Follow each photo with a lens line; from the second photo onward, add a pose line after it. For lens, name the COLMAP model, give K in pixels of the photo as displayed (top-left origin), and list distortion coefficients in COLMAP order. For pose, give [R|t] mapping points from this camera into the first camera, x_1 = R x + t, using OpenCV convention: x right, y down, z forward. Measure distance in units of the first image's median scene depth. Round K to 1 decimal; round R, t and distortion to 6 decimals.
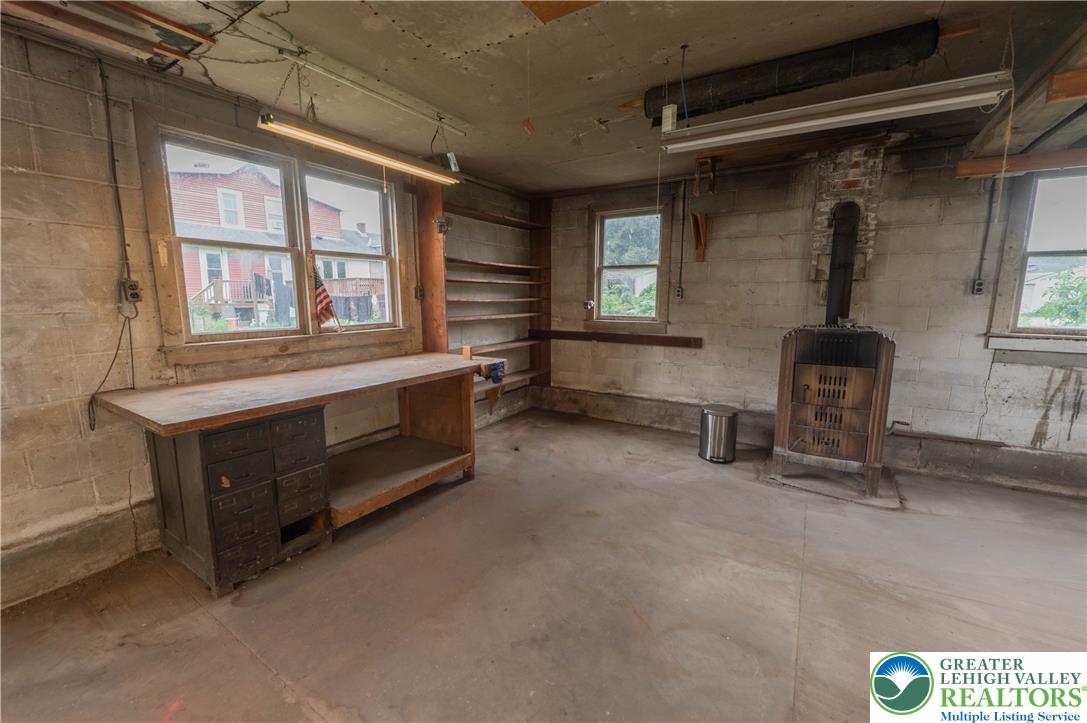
lens RADIAL K [[429.4, 0, 543.5], [0, 429.4, 361.5], [0, 0, 1]] dist [-0.001882, -0.000172]
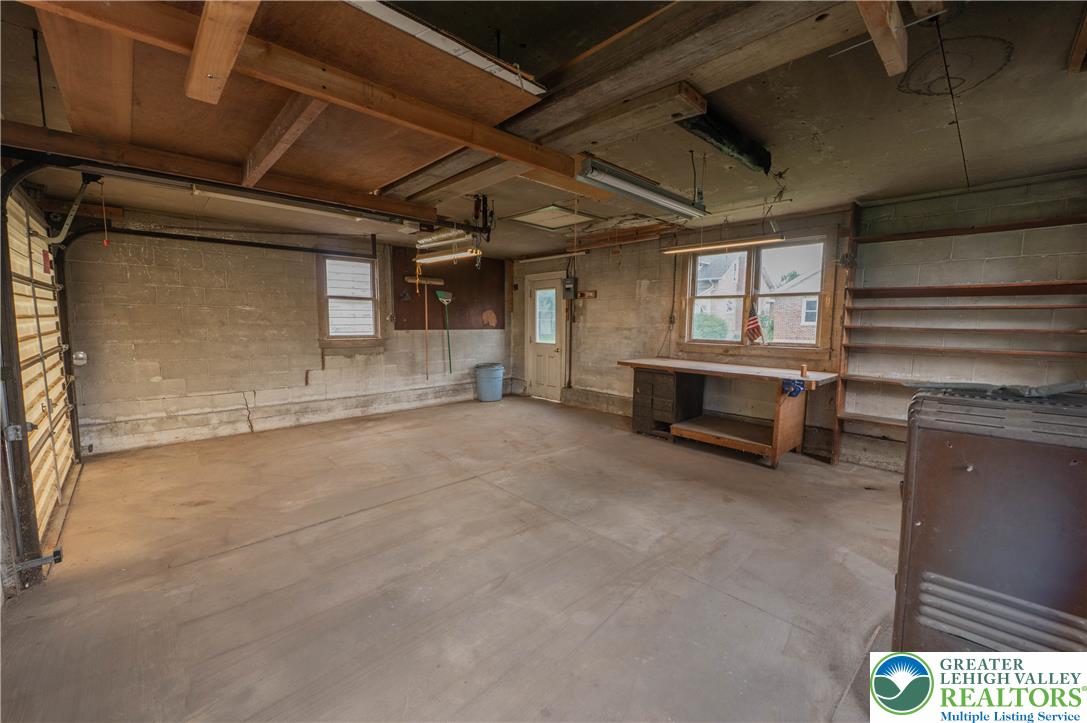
lens RADIAL K [[431.6, 0, 543.5], [0, 431.6, 361.5], [0, 0, 1]] dist [-0.006143, -0.000143]
pose [[-0.258250, 0.076733, -0.963026, 1.476384], [-0.162089, 0.979268, 0.121494, -0.089973], [0.952383, 0.187472, -0.240459, 0.783928]]
